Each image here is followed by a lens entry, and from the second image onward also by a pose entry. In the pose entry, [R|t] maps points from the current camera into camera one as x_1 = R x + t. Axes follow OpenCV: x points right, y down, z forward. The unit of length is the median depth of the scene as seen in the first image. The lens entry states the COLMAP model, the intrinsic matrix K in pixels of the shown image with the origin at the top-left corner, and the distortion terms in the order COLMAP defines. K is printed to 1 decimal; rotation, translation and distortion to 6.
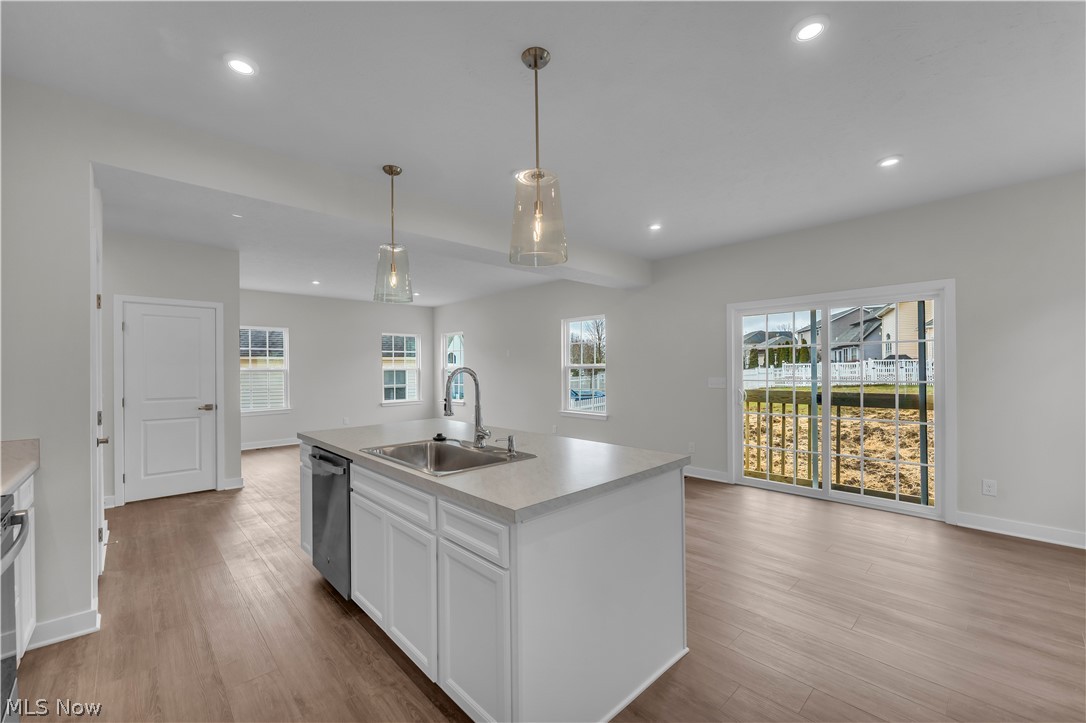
lens RADIAL K [[433.9, 0, 544.6], [0, 433.9, 366.2], [0, 0, 1]] dist [-0.001578, -0.000191]
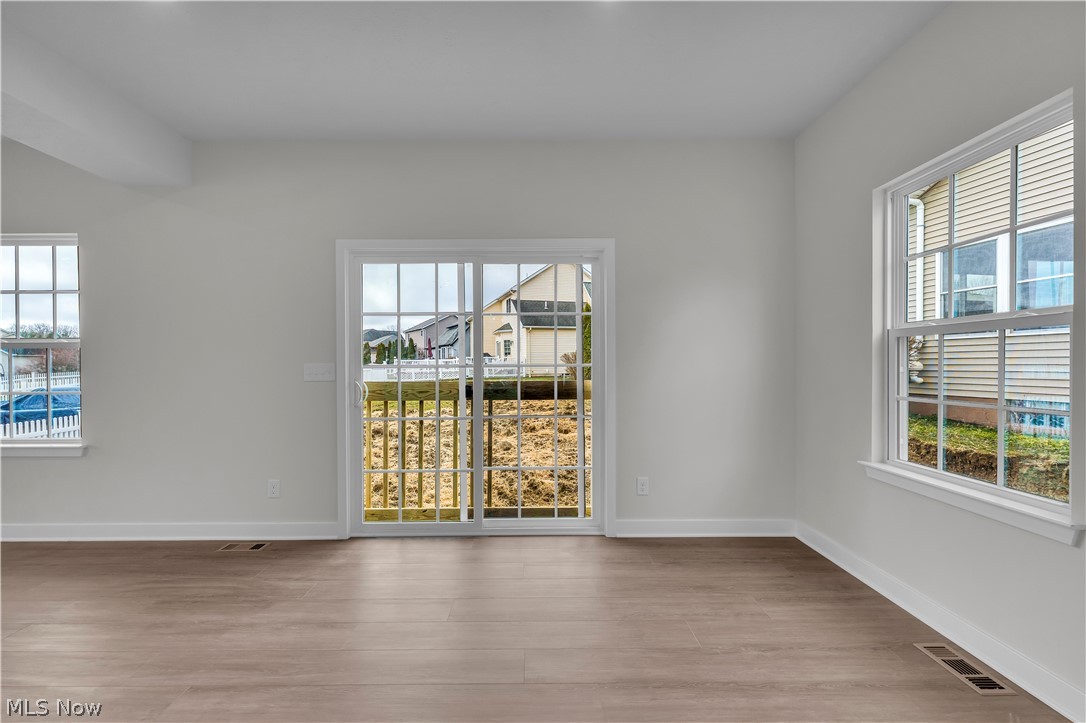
lens RADIAL K [[440.2, 0, 535.8], [0, 440.2, 366.6], [0, 0, 1]] dist [-0.000730, 0.000043]
pose [[0.683809, -0.000141, 0.729661, 0.192997], [-0.005510, 0.999970, 0.005357, 0.030996], [-0.729640, -0.007684, 0.683788, 0.447783]]
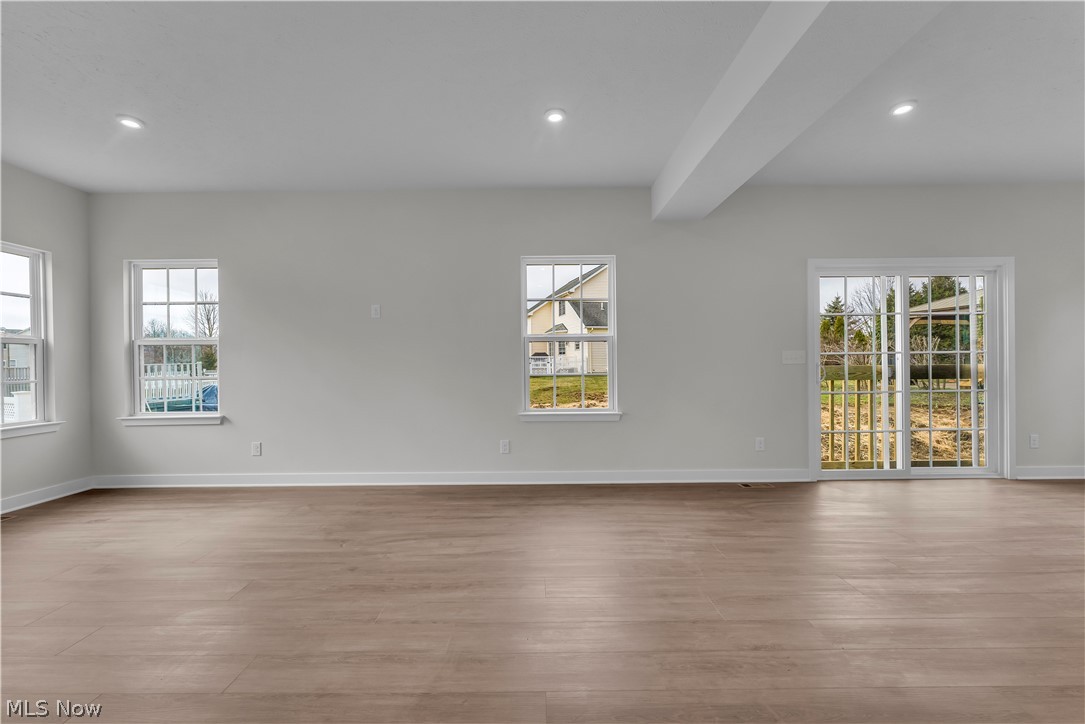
lens RADIAL K [[439.4, 0, 542.2], [0, 439.4, 366.6], [0, 0, 1]] dist [-0.002496, -0.000416]
pose [[0.694170, -0.003403, 0.719803, -0.584544], [0.000343, 0.999990, 0.004397, 0.059972], [-0.719811, -0.002806, 0.694164, 0.913008]]
